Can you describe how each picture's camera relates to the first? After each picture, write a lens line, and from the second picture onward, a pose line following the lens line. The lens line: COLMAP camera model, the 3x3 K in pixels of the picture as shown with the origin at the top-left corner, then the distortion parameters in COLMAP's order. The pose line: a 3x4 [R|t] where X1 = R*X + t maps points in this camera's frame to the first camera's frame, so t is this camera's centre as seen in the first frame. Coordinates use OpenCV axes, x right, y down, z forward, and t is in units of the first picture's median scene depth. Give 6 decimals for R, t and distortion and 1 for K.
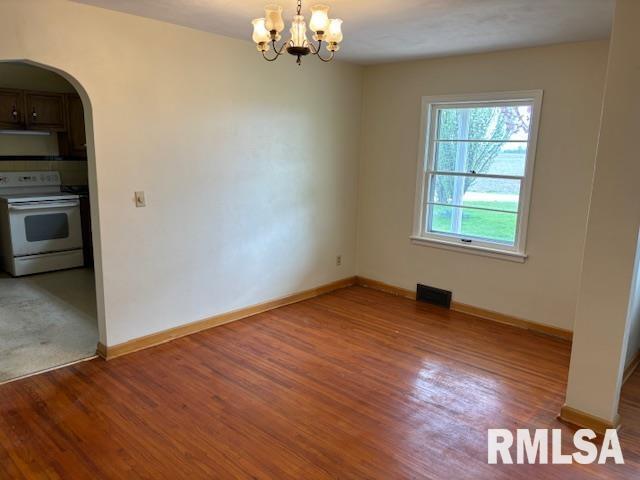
lens RADIAL K [[483.5, 0, 320.0], [0, 483.5, 240.0], [0, 0, 1]] dist [0.015912, -0.001149]
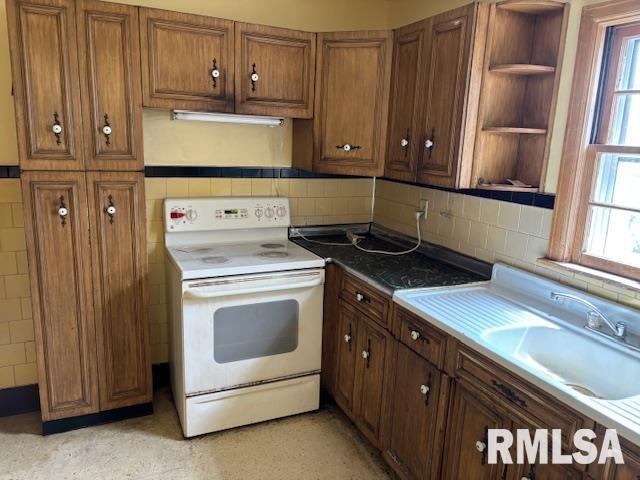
lens RADIAL K [[483.5, 0, 320.0], [0, 483.5, 240.0], [0, 0, 1]] dist [0.015912, -0.001149]
pose [[0.921109, 0.090174, -0.378716, -0.341431], [-0.090089, 0.995771, 0.017985, -0.120386], [0.378737, 0.017552, 0.925338, 0.599204]]
